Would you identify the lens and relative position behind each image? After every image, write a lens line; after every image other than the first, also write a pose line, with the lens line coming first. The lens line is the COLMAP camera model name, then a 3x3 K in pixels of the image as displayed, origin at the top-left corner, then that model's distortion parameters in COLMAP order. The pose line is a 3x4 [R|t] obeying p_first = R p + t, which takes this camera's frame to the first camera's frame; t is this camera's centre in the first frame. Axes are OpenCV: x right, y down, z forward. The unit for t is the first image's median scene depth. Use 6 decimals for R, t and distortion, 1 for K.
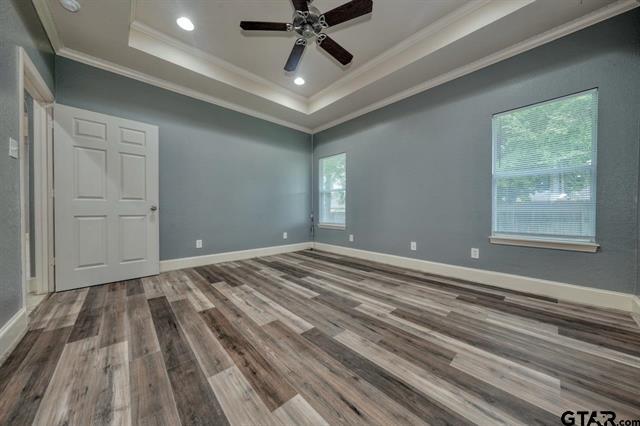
lens RADIAL K [[217.7, 0, 322.6], [0, 217.7, 209.8], [0, 0, 1]] dist [-0.004554, 0.000890]
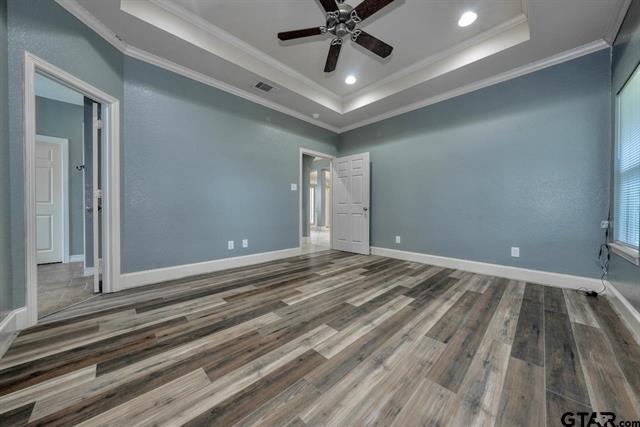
lens RADIAL K [[217.7, 0, 321.6], [0, 217.7, 213.6], [0, 0, 1]] dist [-0.004554, 0.000890]
pose [[0.019173, 0.016514, -0.999680, 0.896714], [-0.002322, 0.999862, 0.016472, -0.002280], [0.999813, 0.002006, 0.019209, 0.868663]]
